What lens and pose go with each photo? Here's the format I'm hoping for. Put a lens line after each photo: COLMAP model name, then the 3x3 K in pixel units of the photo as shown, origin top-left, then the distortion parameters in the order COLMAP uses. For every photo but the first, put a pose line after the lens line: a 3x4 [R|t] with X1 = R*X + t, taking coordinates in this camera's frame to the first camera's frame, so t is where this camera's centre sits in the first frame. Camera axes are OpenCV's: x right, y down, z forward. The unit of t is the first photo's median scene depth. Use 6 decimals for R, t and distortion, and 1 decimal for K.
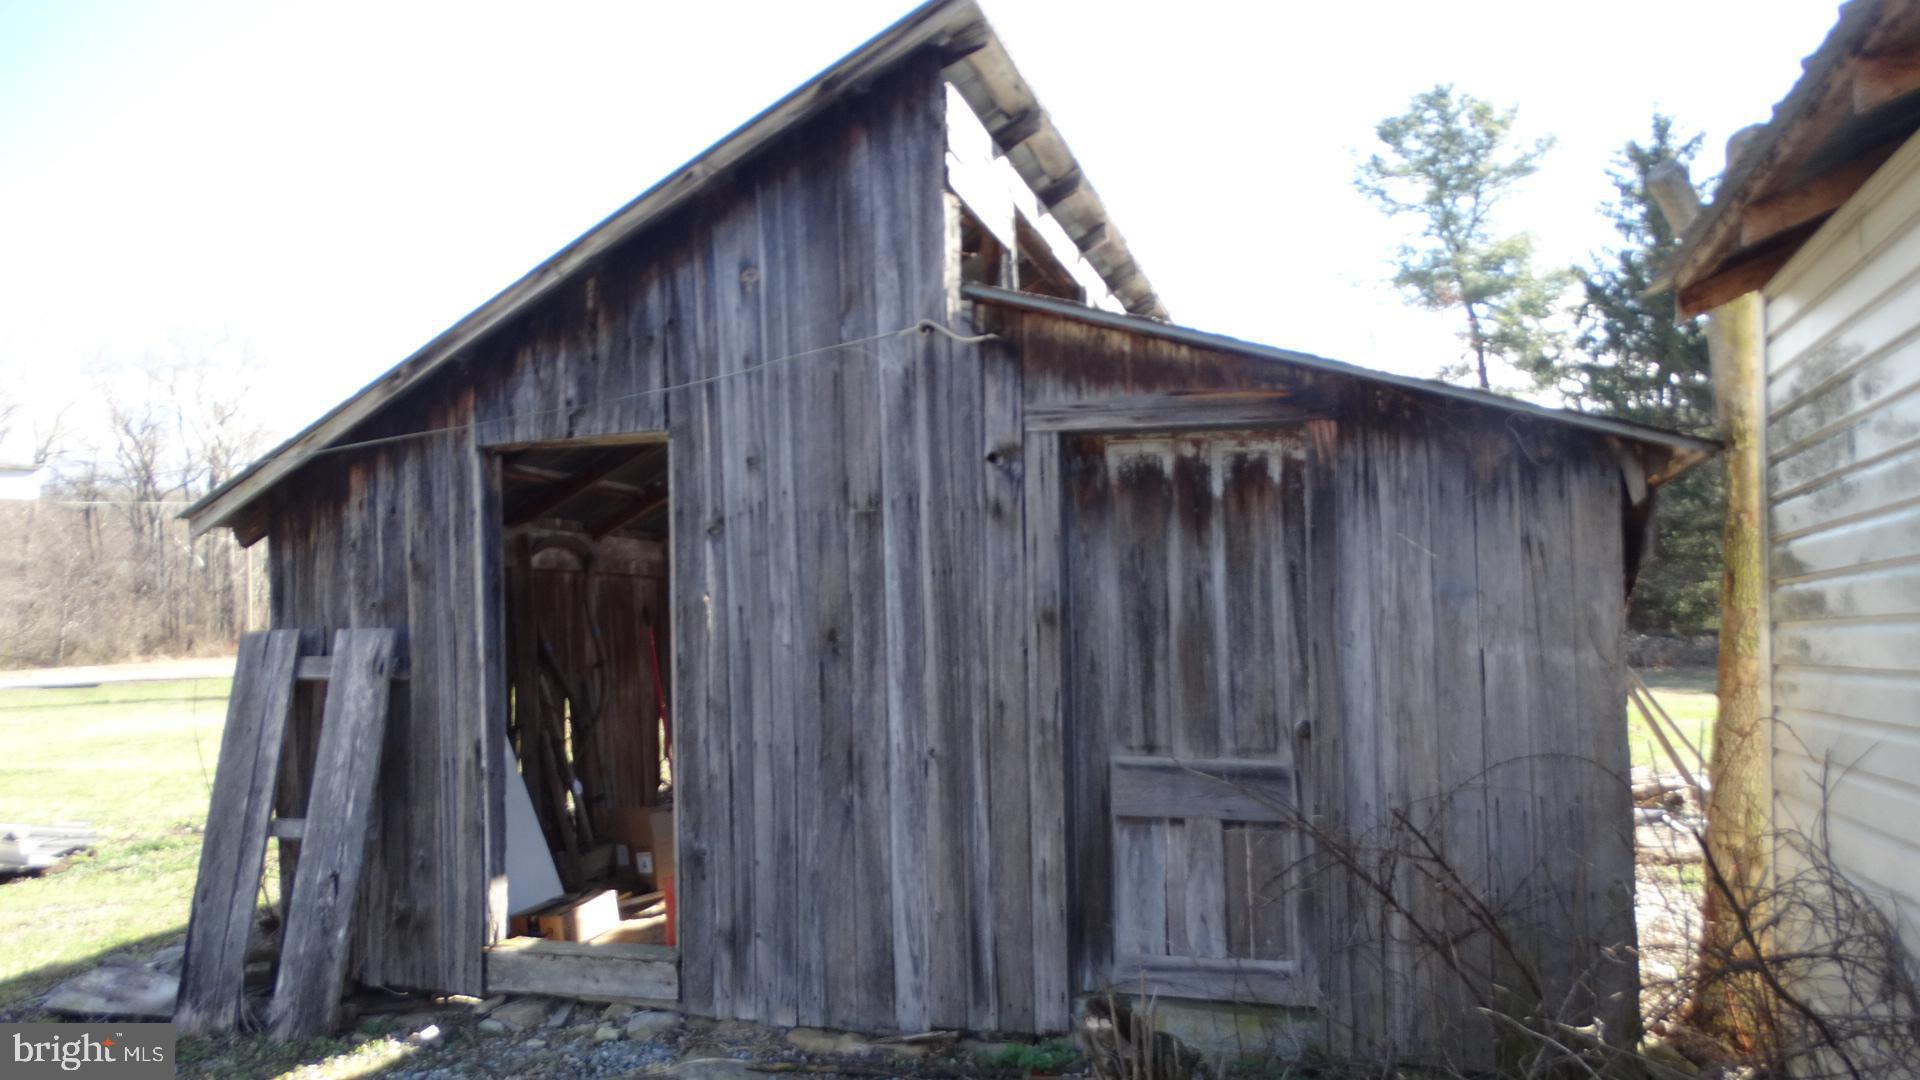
lens RADIAL K [[1429.8, 0, 972.6], [0, 1429.8, 482.5], [0, 0, 1]] dist [0.004246, 0.002101]
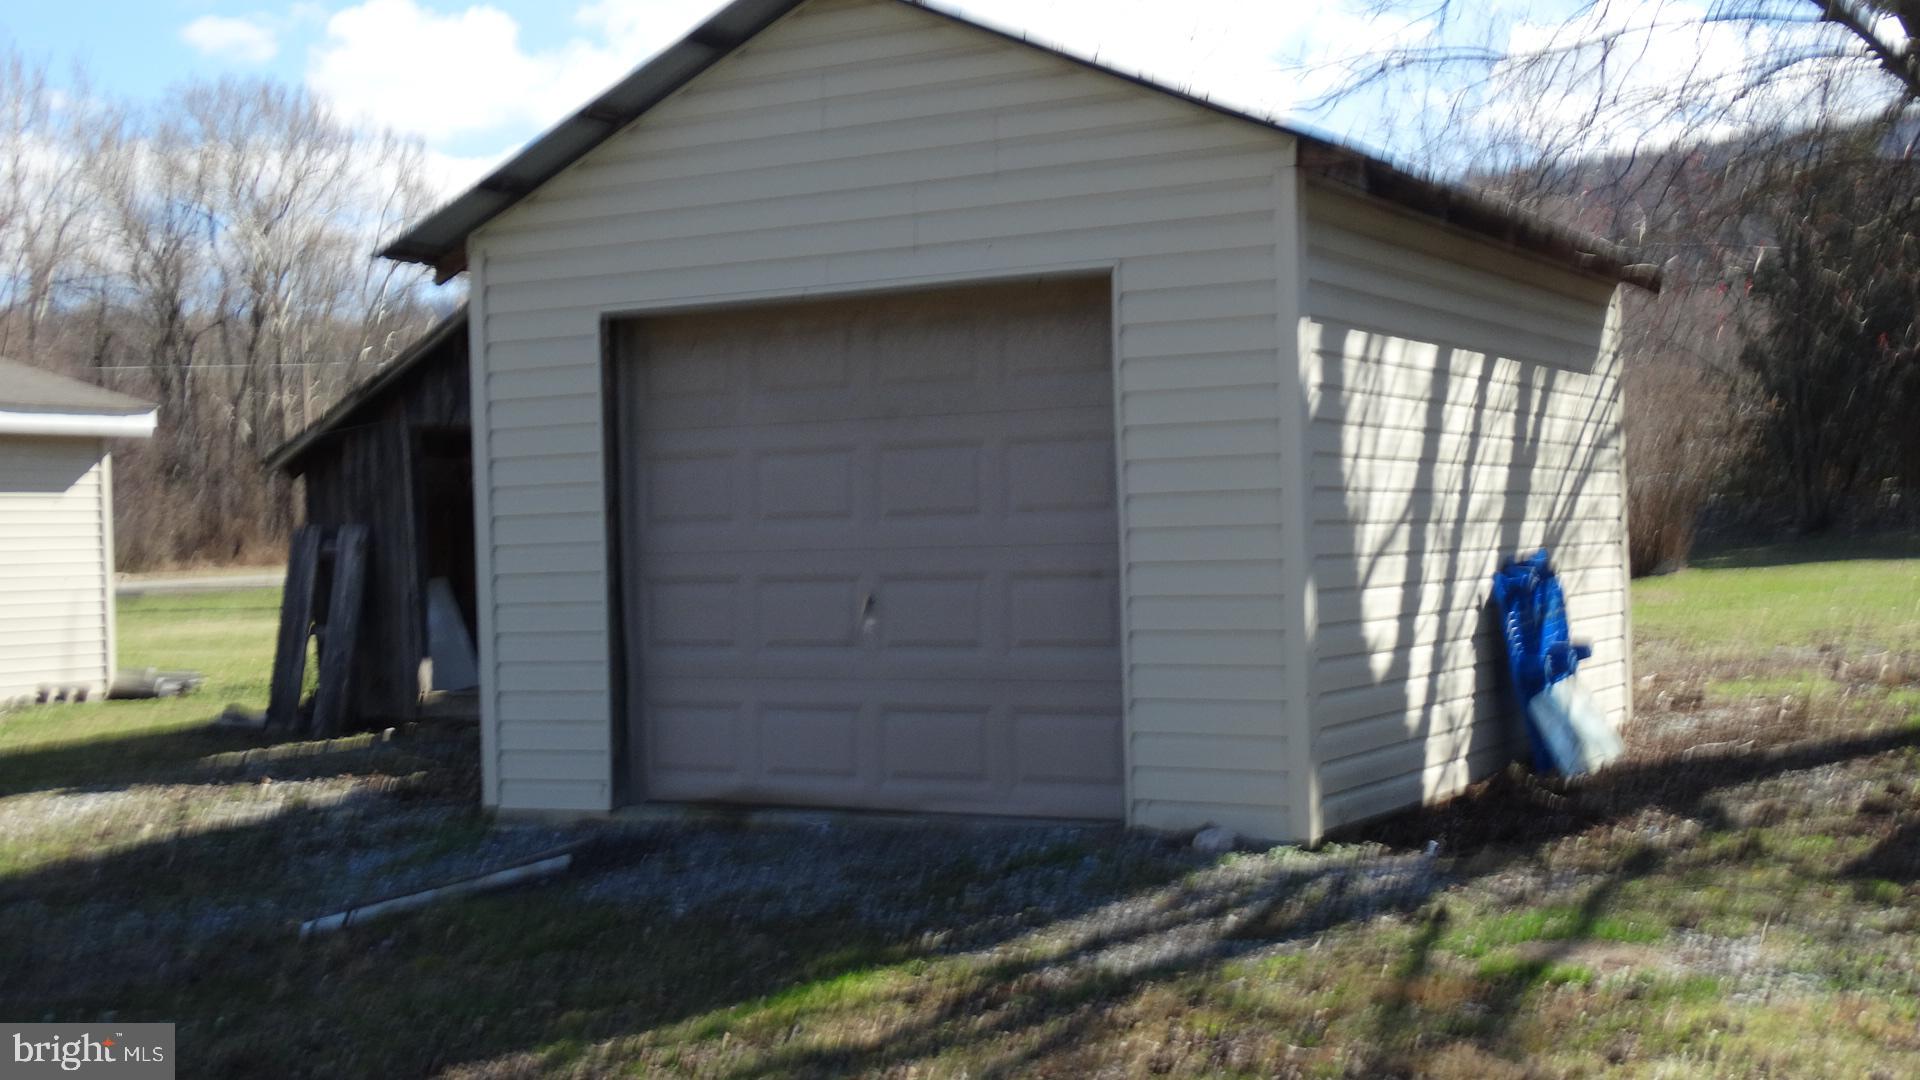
lens RADIAL K [[2455.5, 0, 959.5], [0, 2455.5, 541.1], [0, 0, 1]] dist [0.006440, 0.000000]
pose [[0.977723, 0.011576, -0.209581, 0.058813], [0.010455, 0.994553, 0.103707, -0.012555], [0.209640, -0.103588, 0.972276, -0.109317]]
